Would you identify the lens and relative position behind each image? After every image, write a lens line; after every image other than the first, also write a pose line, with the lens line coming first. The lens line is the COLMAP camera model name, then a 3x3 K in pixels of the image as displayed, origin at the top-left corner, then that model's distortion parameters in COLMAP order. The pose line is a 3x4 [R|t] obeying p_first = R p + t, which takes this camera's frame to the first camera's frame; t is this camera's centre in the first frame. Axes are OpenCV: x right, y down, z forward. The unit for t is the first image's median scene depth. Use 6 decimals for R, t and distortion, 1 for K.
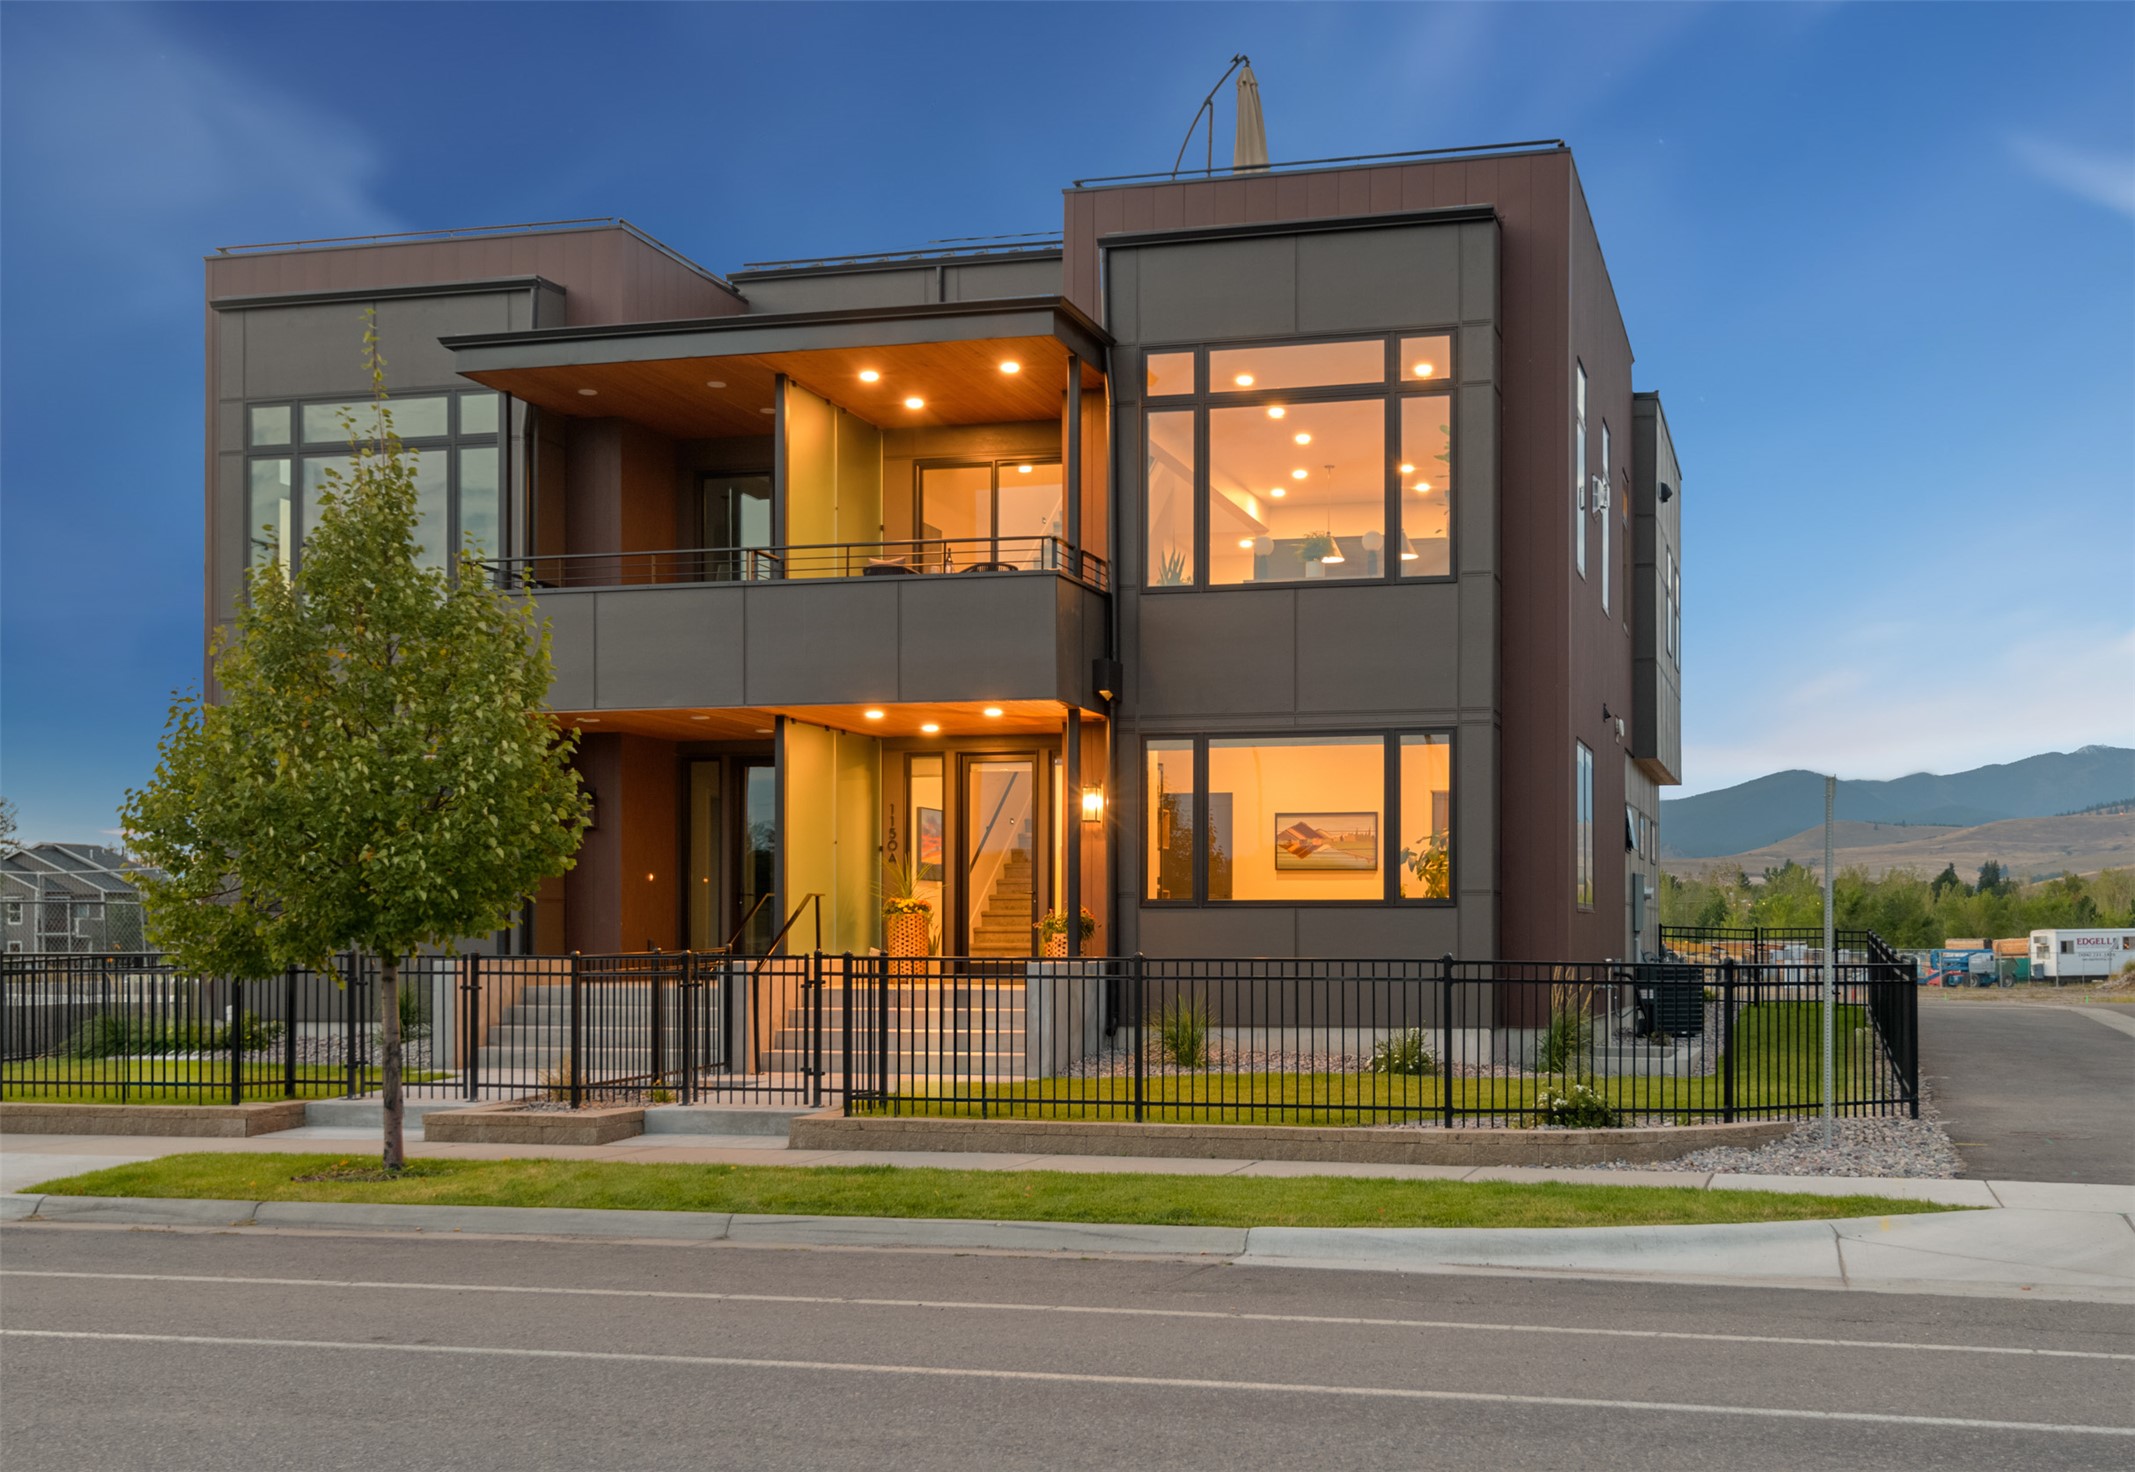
lens RADIAL K [[2359.5, 0, 1210.4], [0, 2359.5, 740.6], [0, 0, 1]] dist [0.020487, 0.024285]
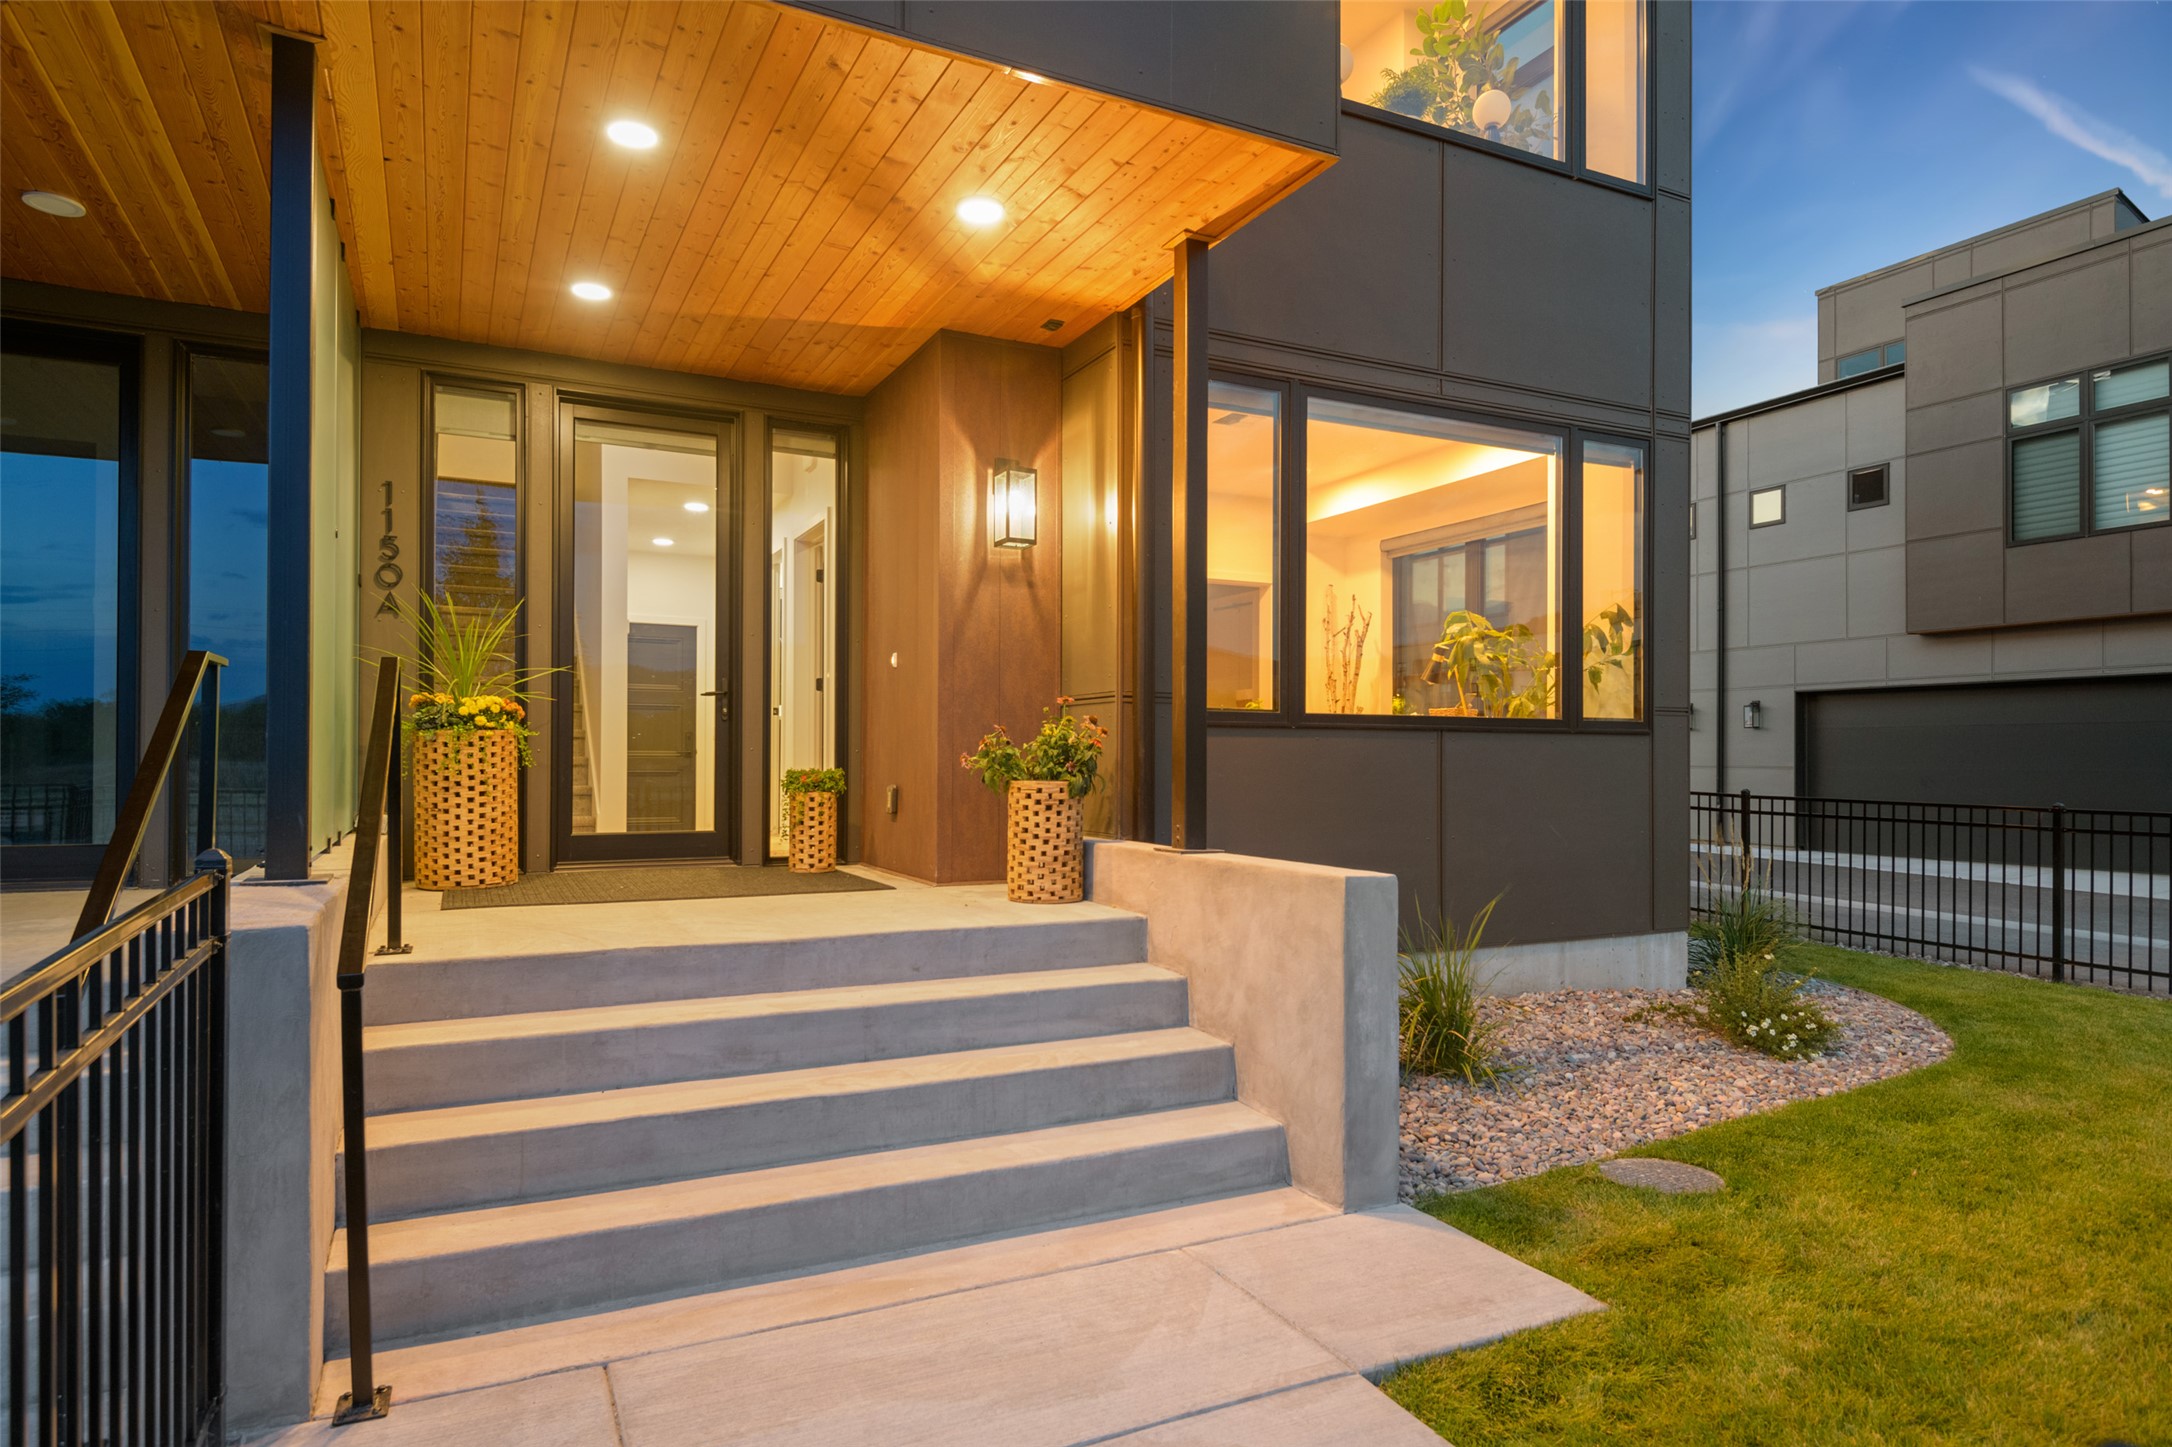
lens RADIAL K [[1249.7, 0, 1086.0], [0, 1249.7, 723.5], [0, 0, 1]] dist [0.000150, -0.000481]
pose [[0.756091, 0.020957, 0.654131, -0.213406], [-0.057505, 0.997749, 0.034503, 0.064079], [-0.651935, -0.063703, 0.755594, 0.838657]]
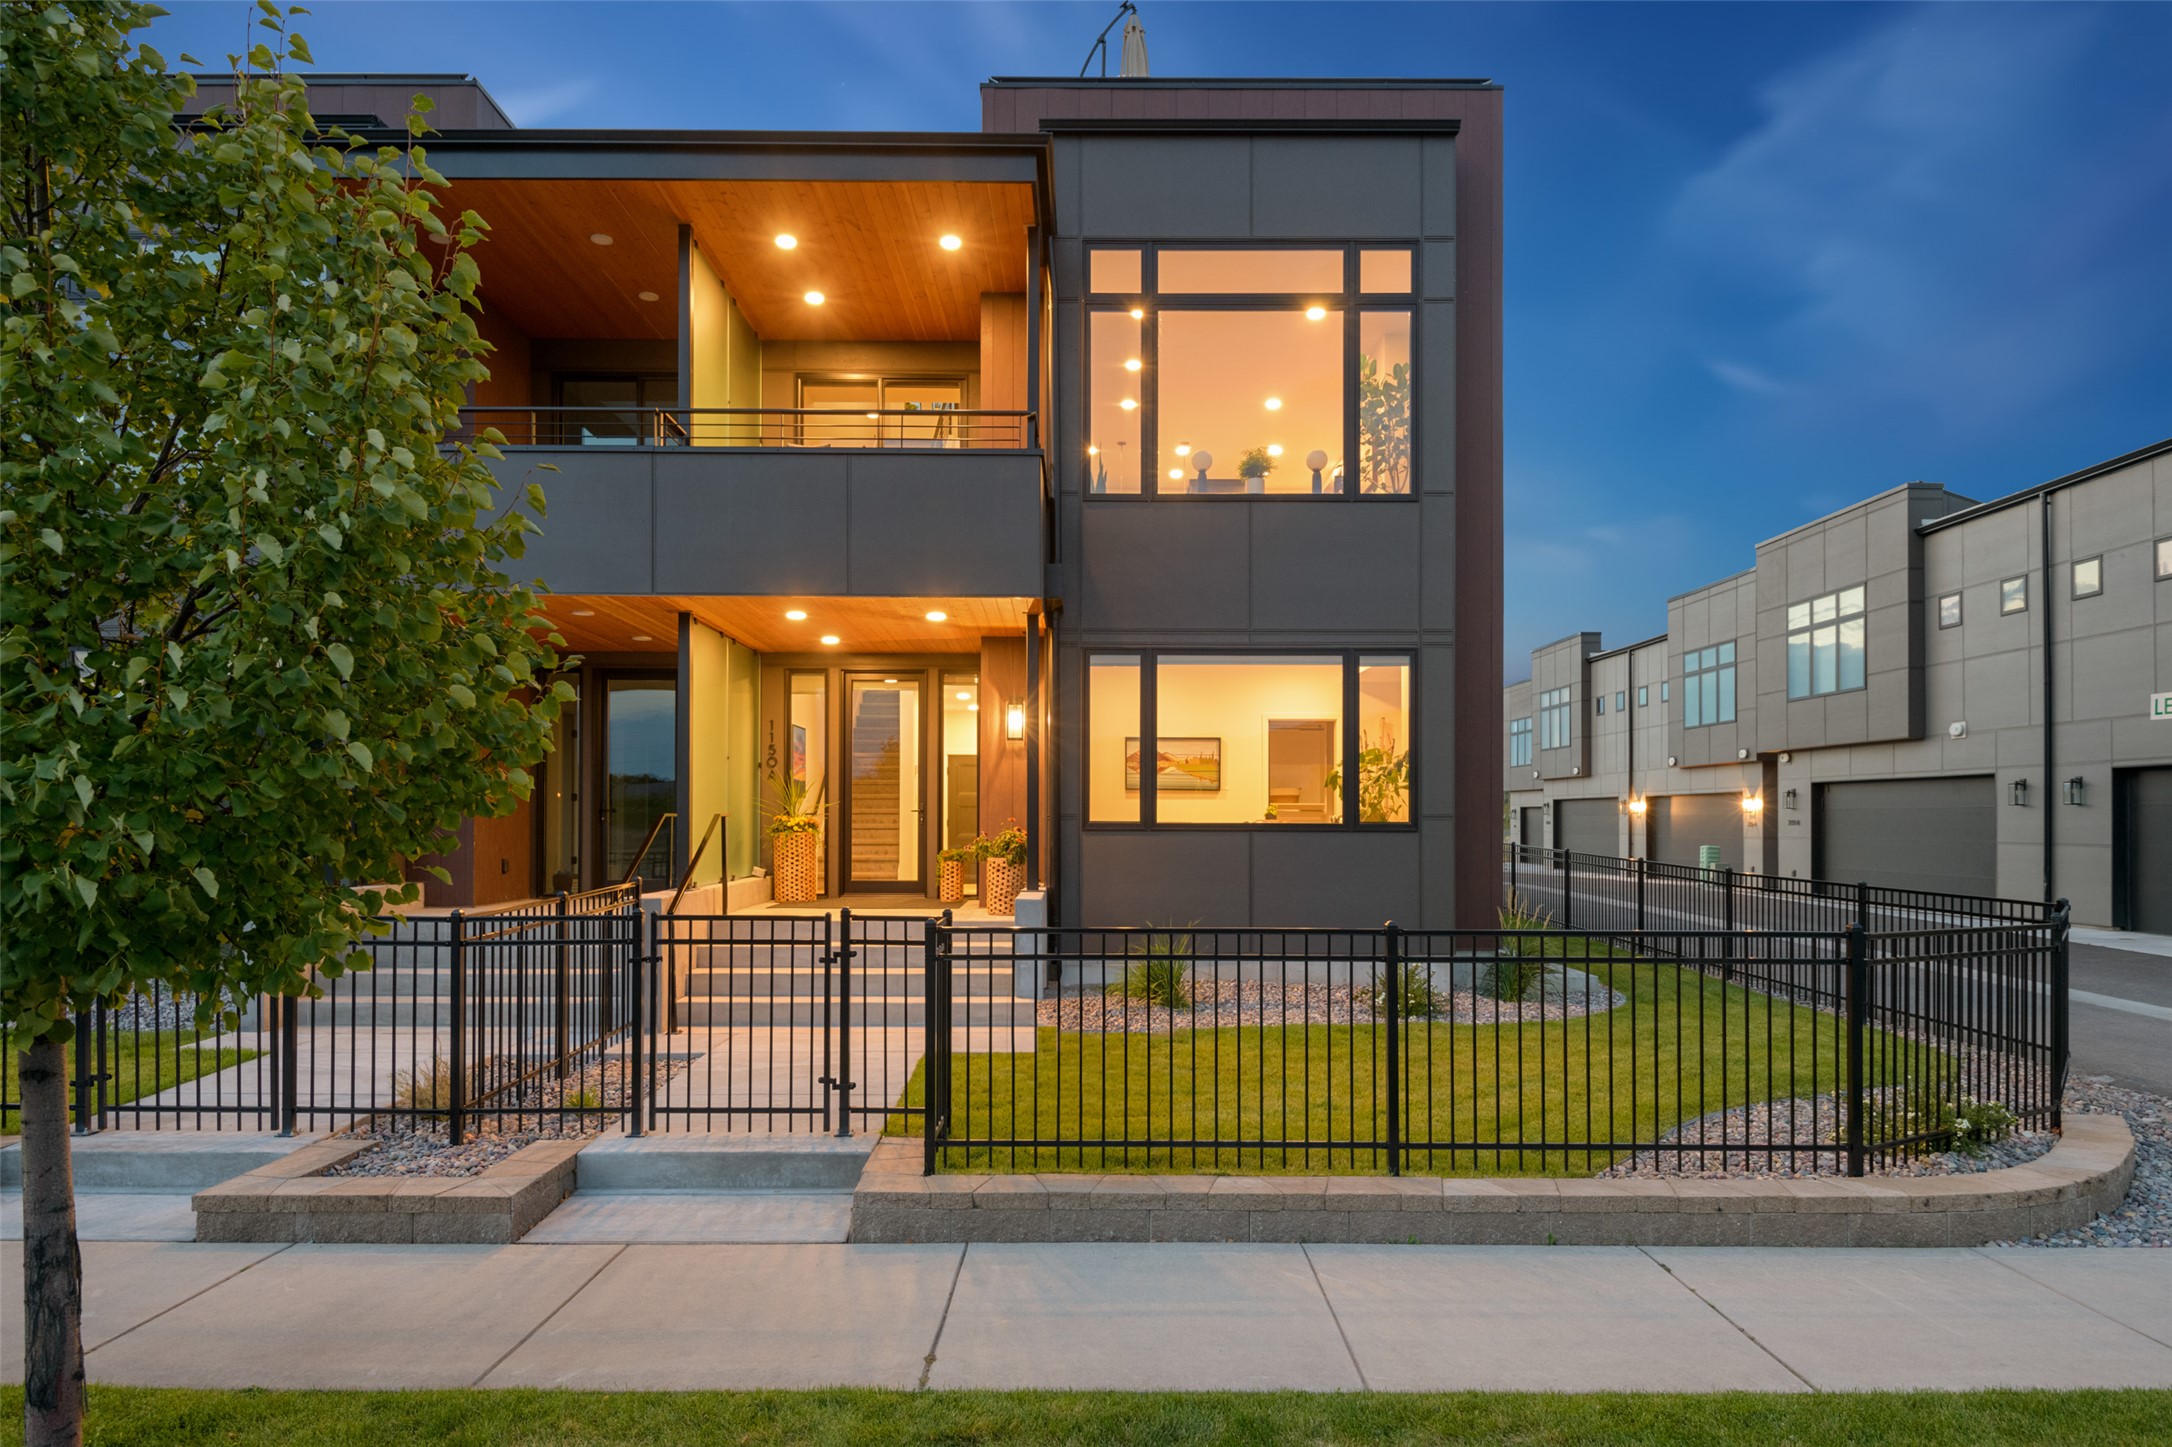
lens RADIAL K [[1278.4, 0, 1089.4], [0, 1278.4, 753.9], [0, 0, 1]] dist [0.008474, -0.001452]
pose [[0.968977, 0.014916, 0.246700, -0.157125], [-0.022935, 0.999297, 0.029663, 0.025200], [-0.246084, -0.034401, 0.968638, 0.511723]]
